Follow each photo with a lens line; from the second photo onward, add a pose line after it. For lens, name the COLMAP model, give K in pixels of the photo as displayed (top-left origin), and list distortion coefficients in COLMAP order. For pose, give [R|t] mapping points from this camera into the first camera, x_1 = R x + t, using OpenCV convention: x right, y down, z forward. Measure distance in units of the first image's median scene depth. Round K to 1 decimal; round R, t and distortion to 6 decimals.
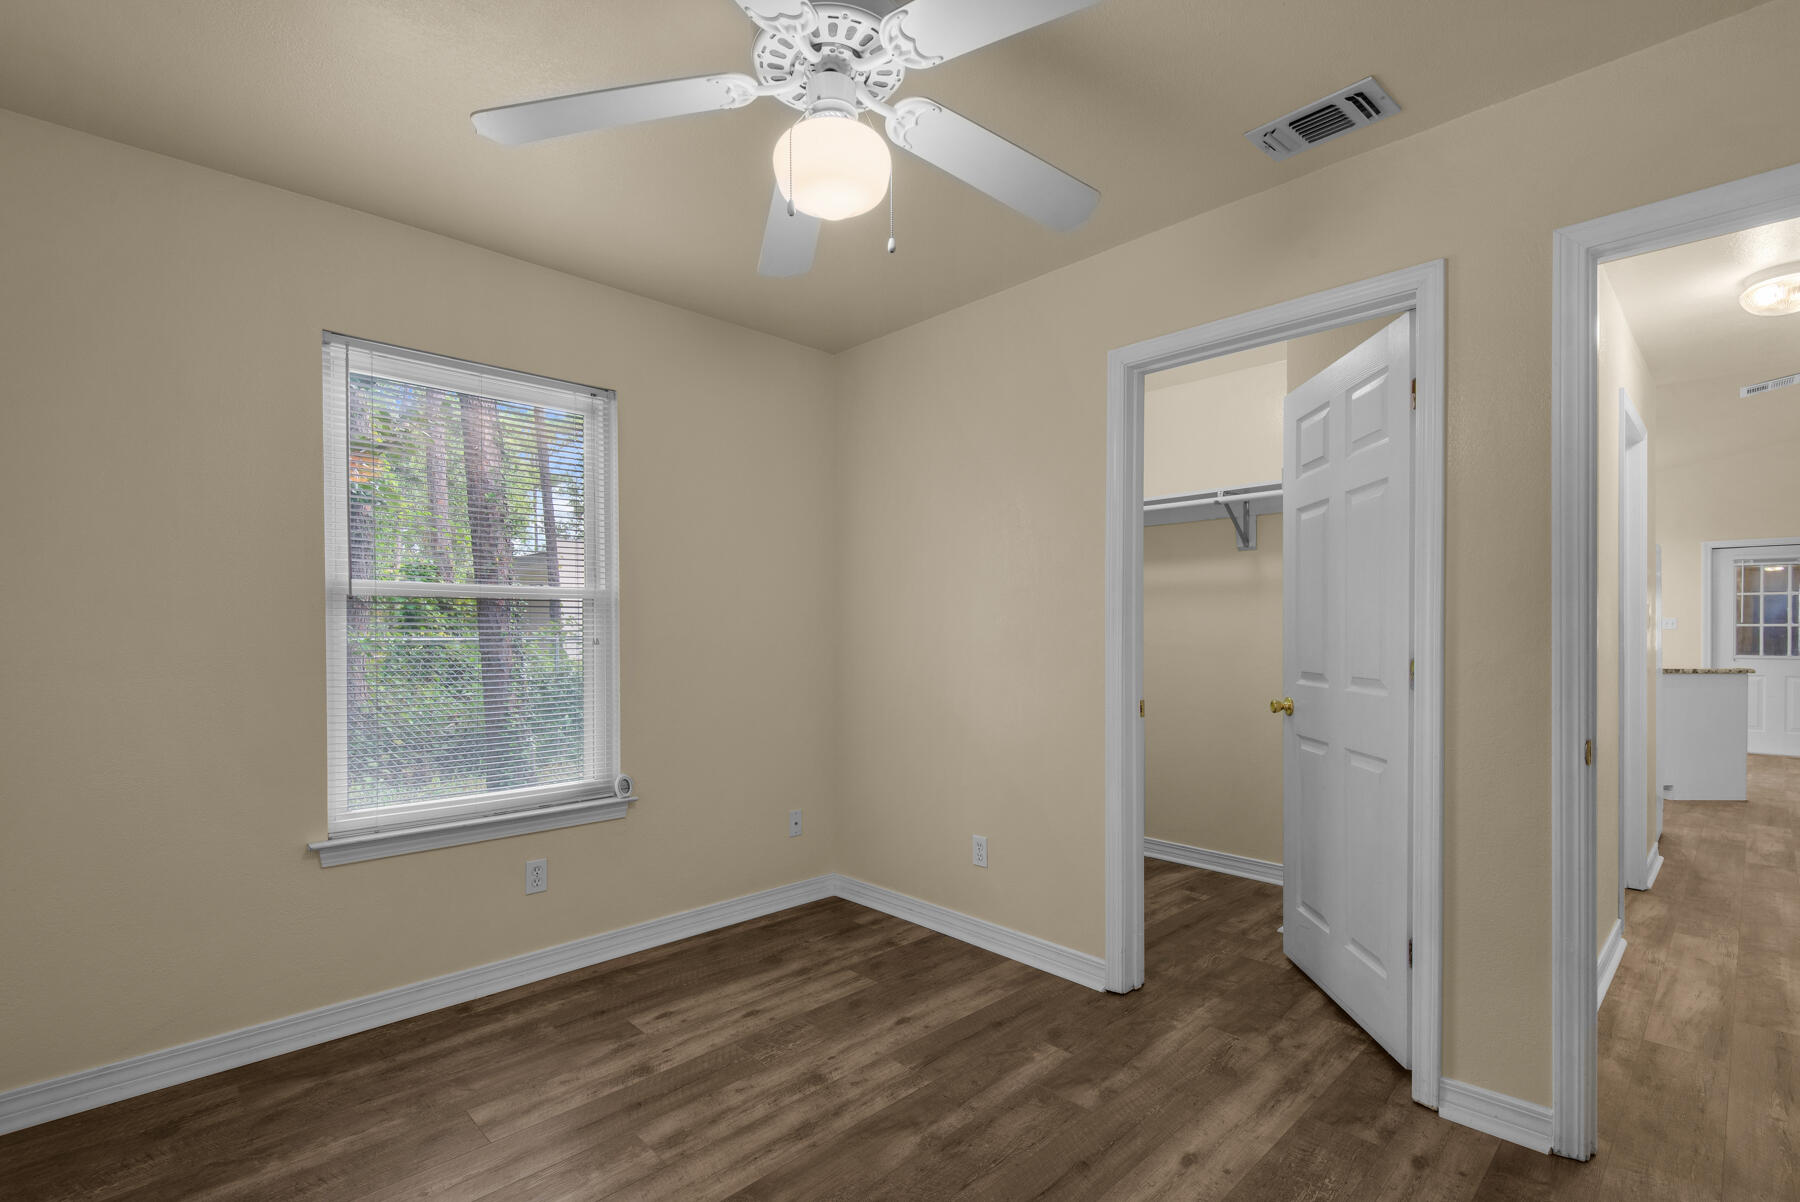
lens RADIAL K [[836.5, 0, 906.3], [0, 836.5, 625.7], [0, 0, 1]] dist [0.033980, -0.022193]
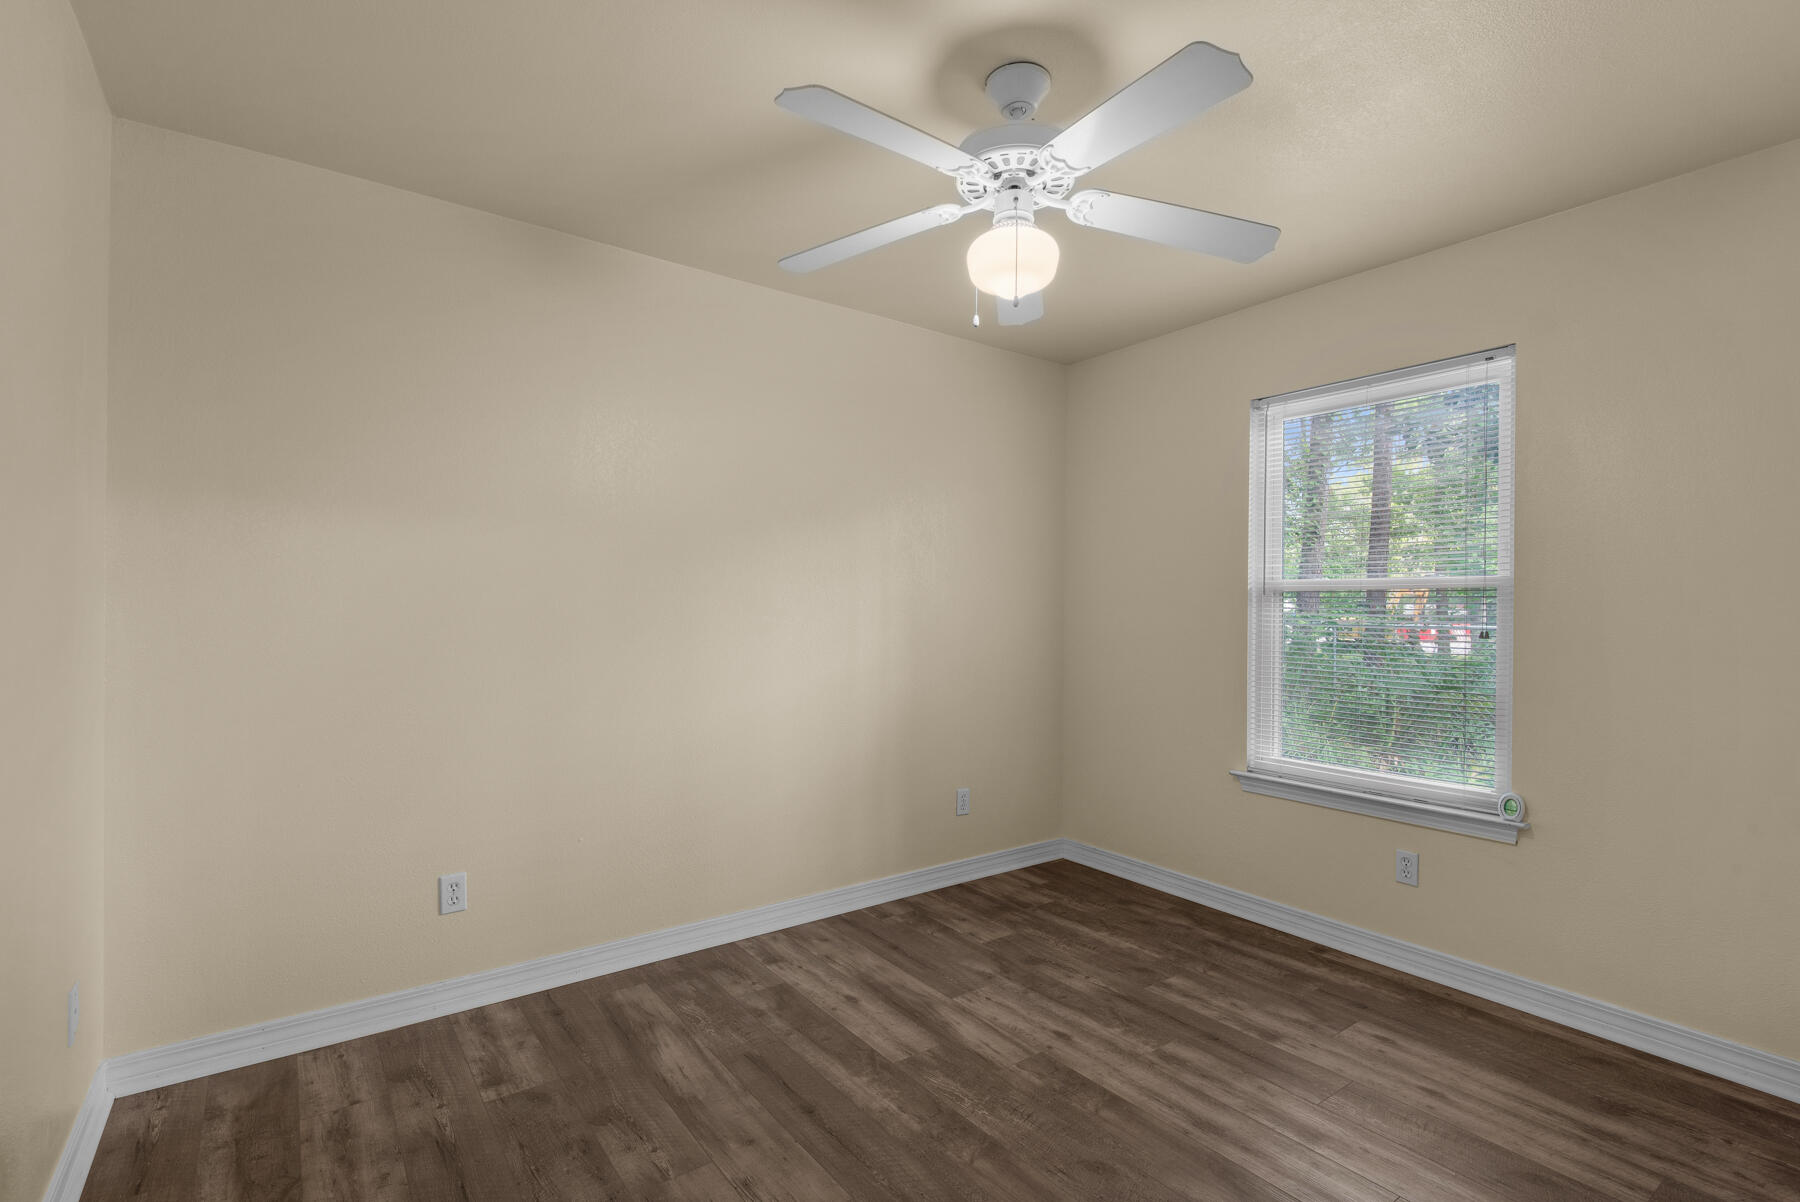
lens RADIAL K [[835.5, 0, 900.2], [0, 835.5, 592.4], [0, 0, 1]] dist [0.031091, -0.013242]
pose [[-0.124675, -0.016401, -0.992062, 0.714381], [-0.010919, 0.999825, -0.015158, -0.008390], [0.992138, 0.008942, -0.124832, 0.589406]]
